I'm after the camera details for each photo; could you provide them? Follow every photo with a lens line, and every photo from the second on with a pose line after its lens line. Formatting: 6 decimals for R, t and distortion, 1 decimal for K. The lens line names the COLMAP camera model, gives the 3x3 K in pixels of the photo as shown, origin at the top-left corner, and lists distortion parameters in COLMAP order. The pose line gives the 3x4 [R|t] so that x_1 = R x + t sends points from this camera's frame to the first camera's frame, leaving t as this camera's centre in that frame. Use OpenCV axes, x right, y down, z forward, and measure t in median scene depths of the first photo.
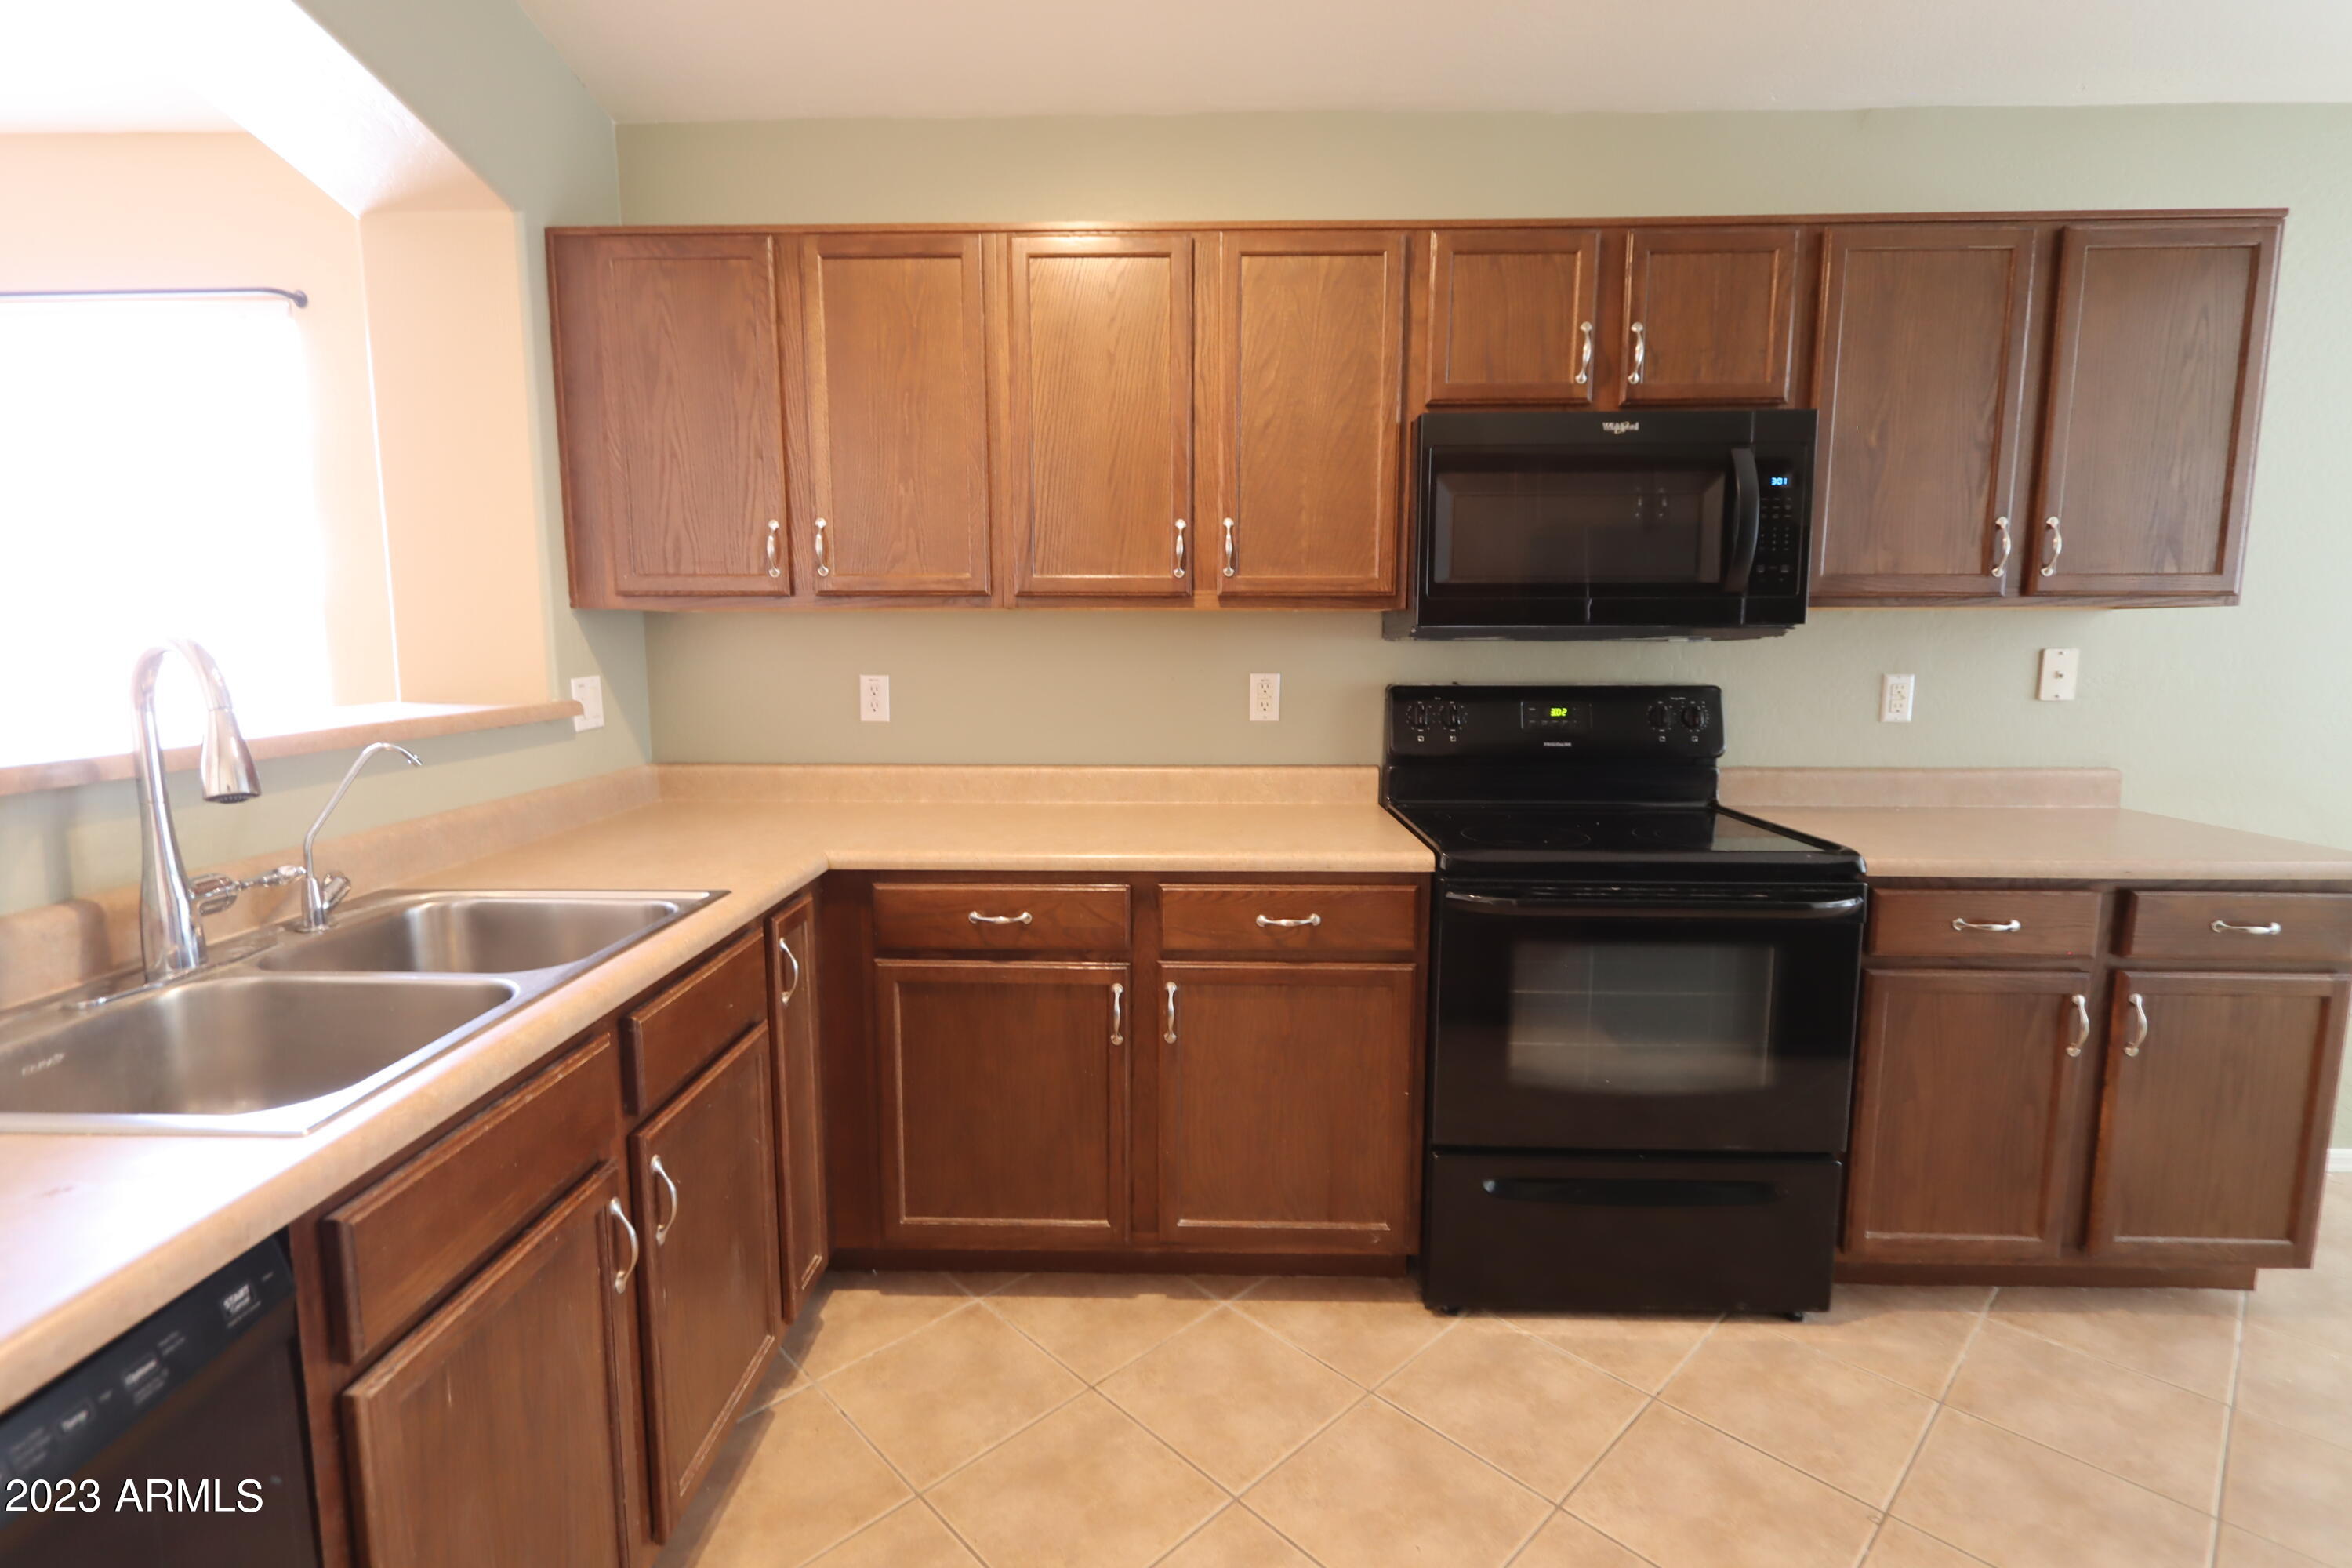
lens RADIAL K [[1098.2, 0, 1166.1], [0, 1098.2, 773.5], [0, 0, 1]] dist [-0.000982, -0.000859]
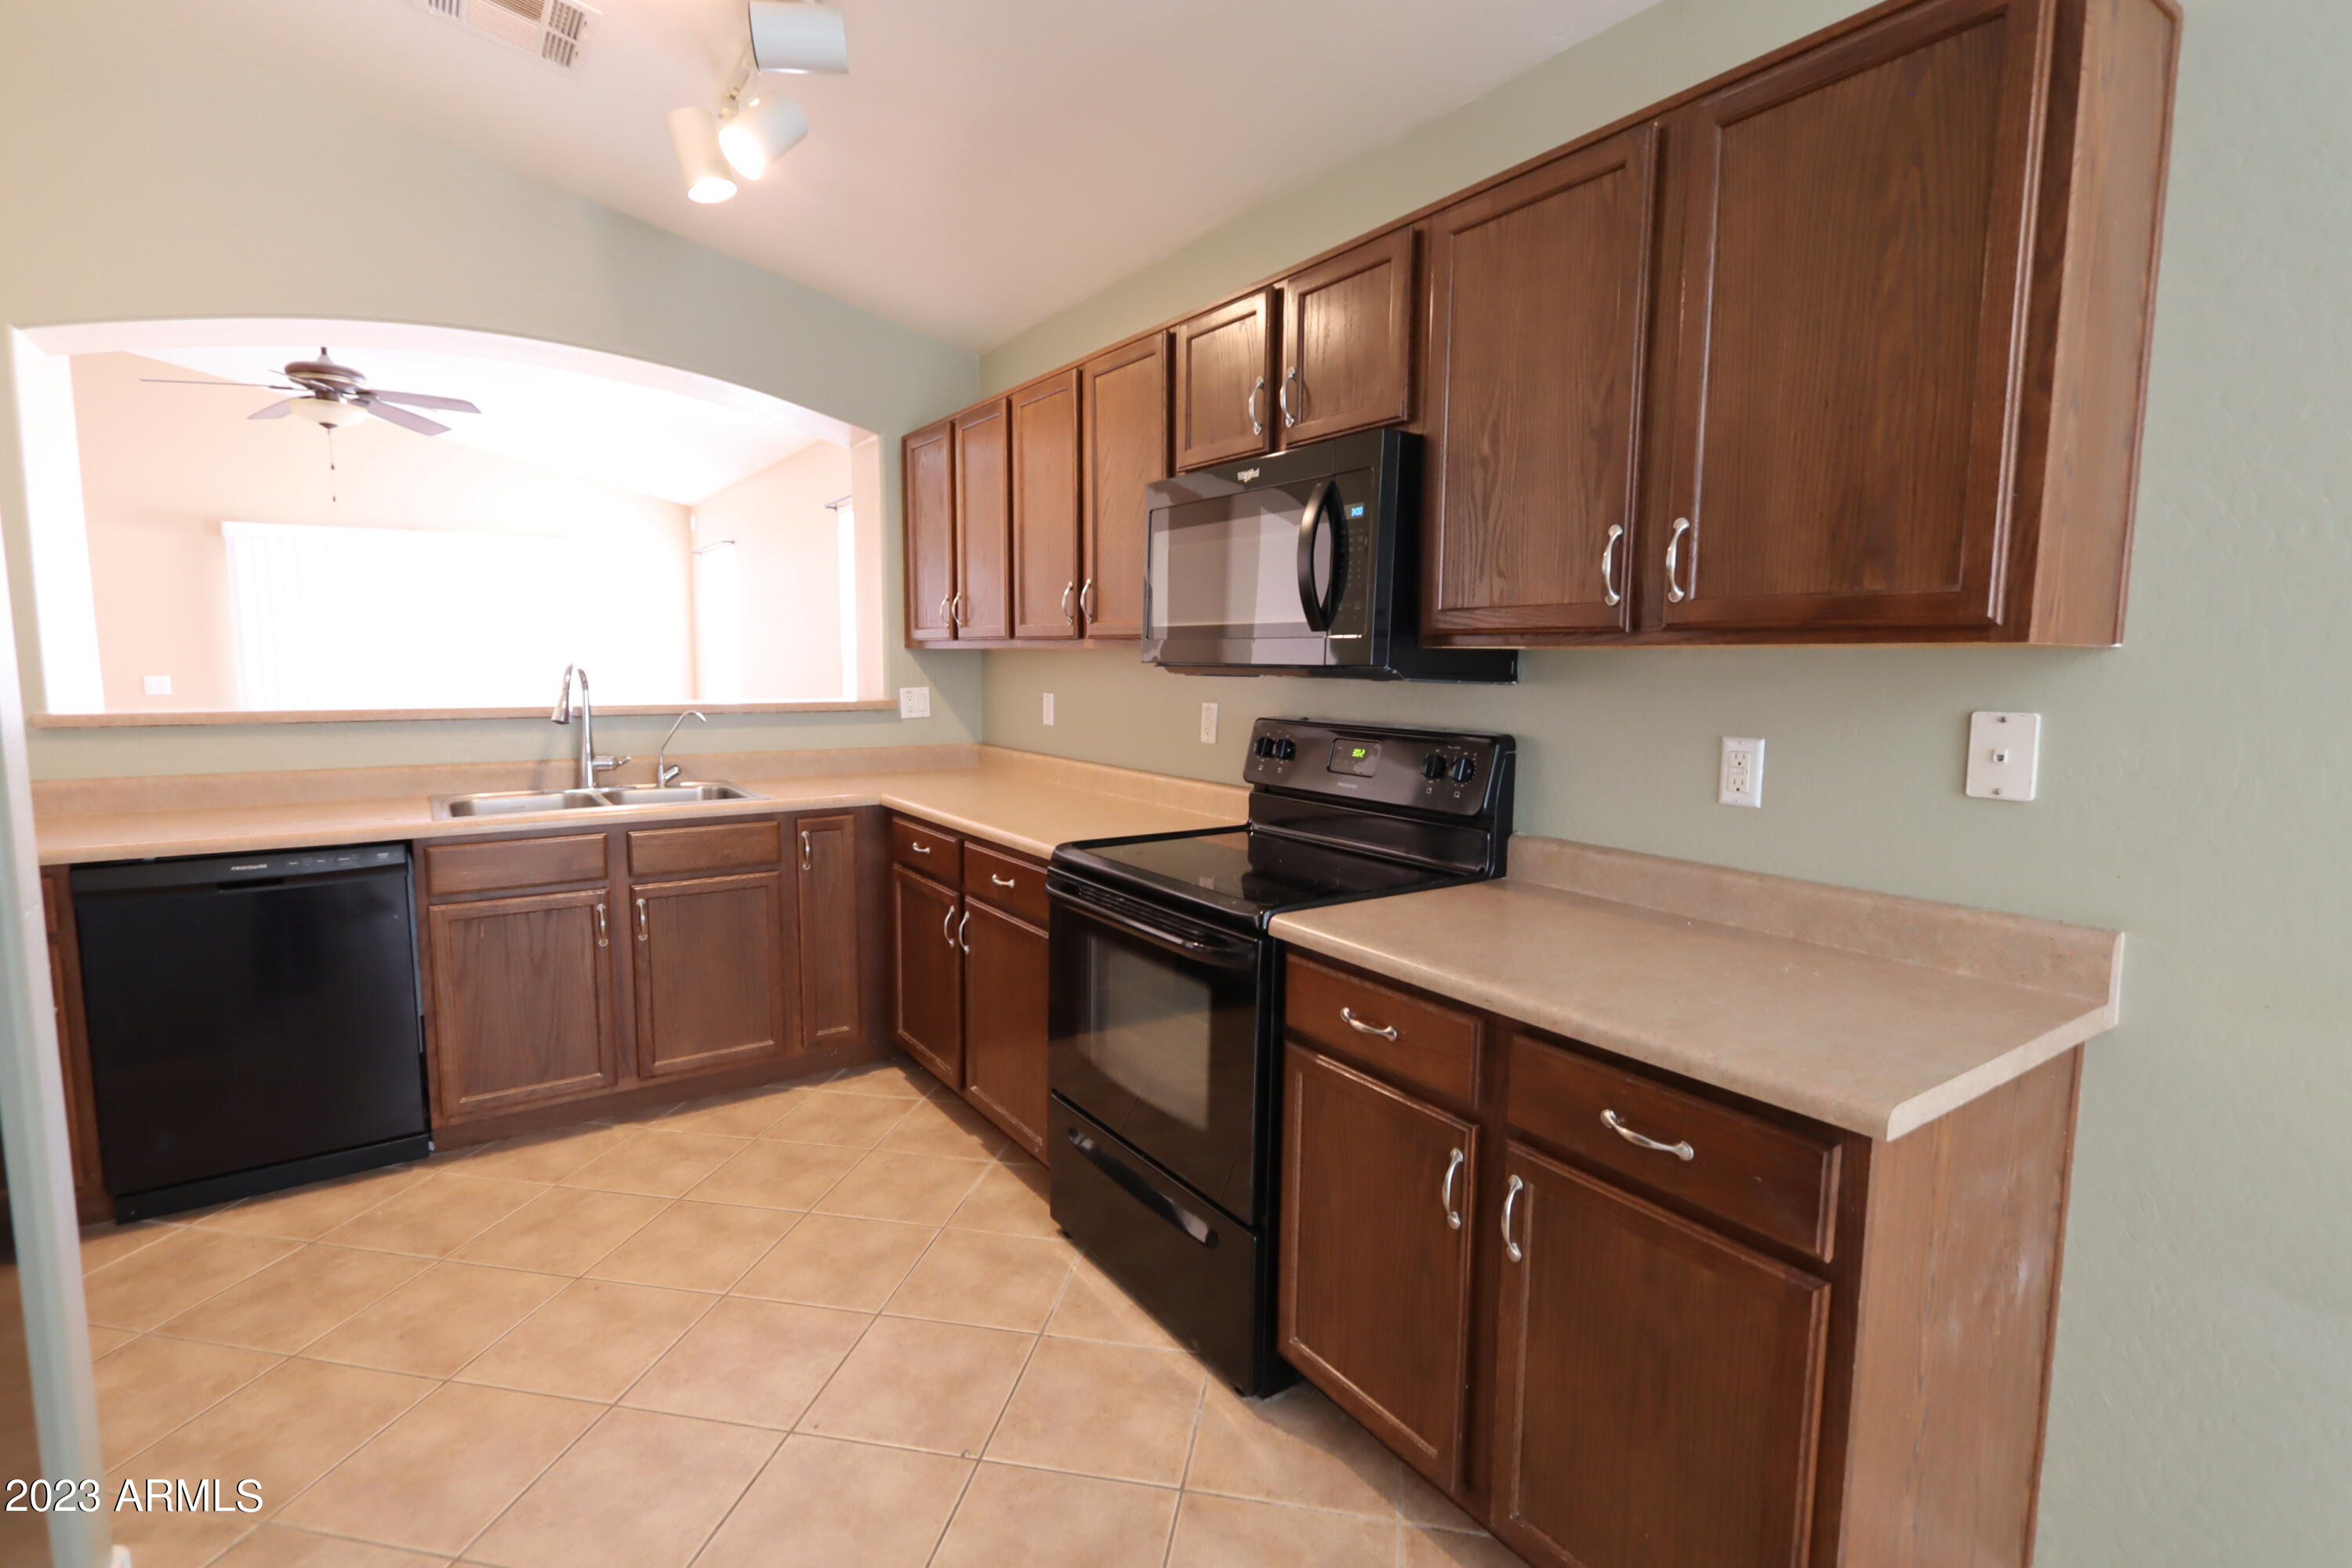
lens RADIAL K [[1098.2, 0, 1166.1], [0, 1098.2, 773.5], [0, 0, 1]] dist [-0.000982, -0.000859]
pose [[0.583708, 0.091596, -0.806781, 1.195978], [-0.111108, 0.993281, 0.032383, -0.057396], [0.804326, 0.070737, 0.589963, 0.330327]]
